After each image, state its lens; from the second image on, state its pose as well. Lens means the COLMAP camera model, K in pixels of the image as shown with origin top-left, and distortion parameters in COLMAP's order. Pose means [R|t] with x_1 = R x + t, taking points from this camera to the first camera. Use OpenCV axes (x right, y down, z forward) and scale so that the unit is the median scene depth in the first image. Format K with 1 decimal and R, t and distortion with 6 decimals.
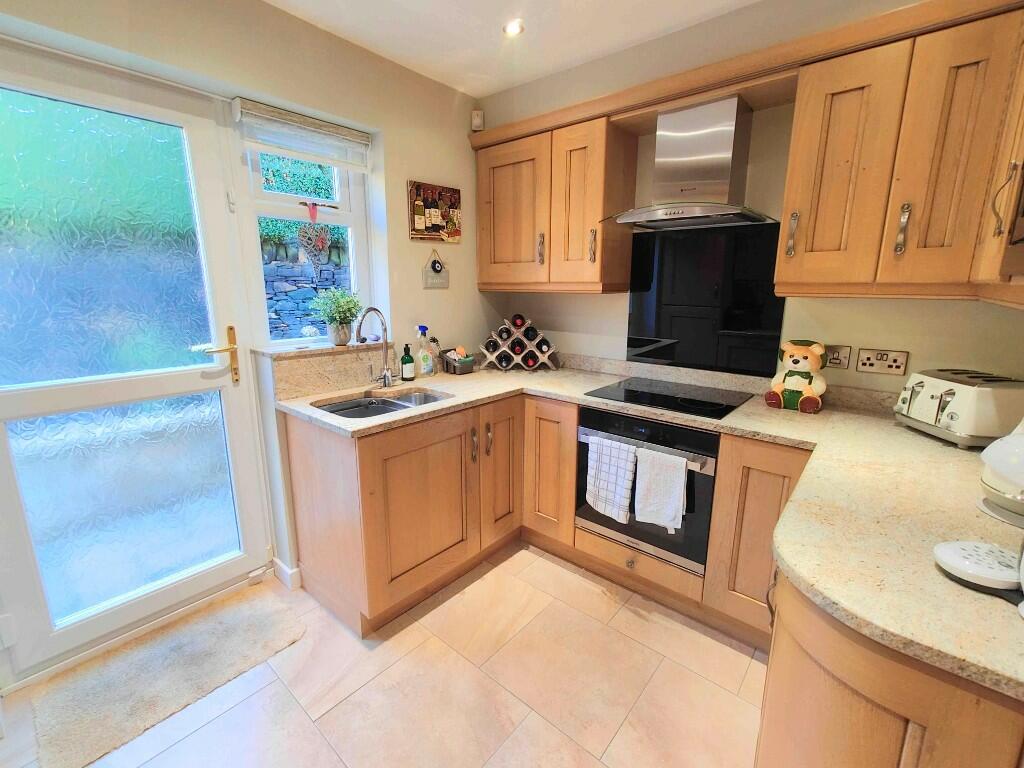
lens RADIAL K [[448.0, 0, 511.3], [0, 448.0, 378.5], [0, 0, 1]] dist [0.004148, 0.000407]
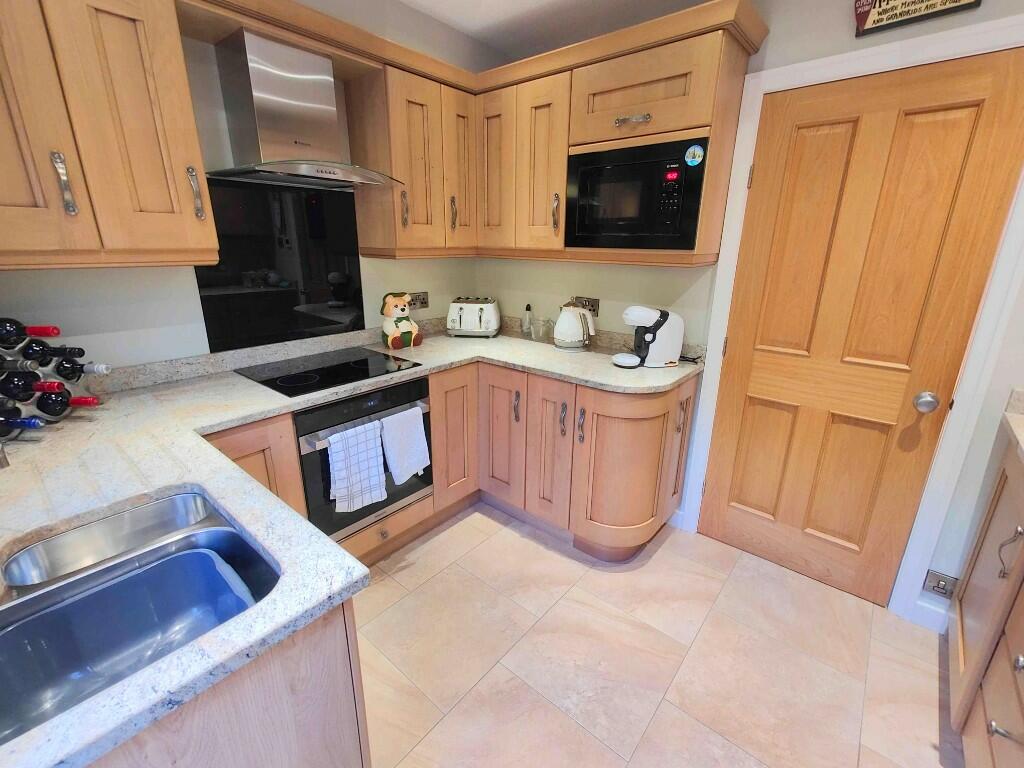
lens RADIAL K [[448.0, 0, 511.3], [0, 448.0, 378.5], [0, 0, 1]] dist [0.004148, 0.000407]
pose [[-0.001347, -0.298680, 0.954352, -0.599204], [0.196095, 0.935746, 0.293133, -0.155826], [-0.980584, 0.187539, 0.057309, 0.607566]]
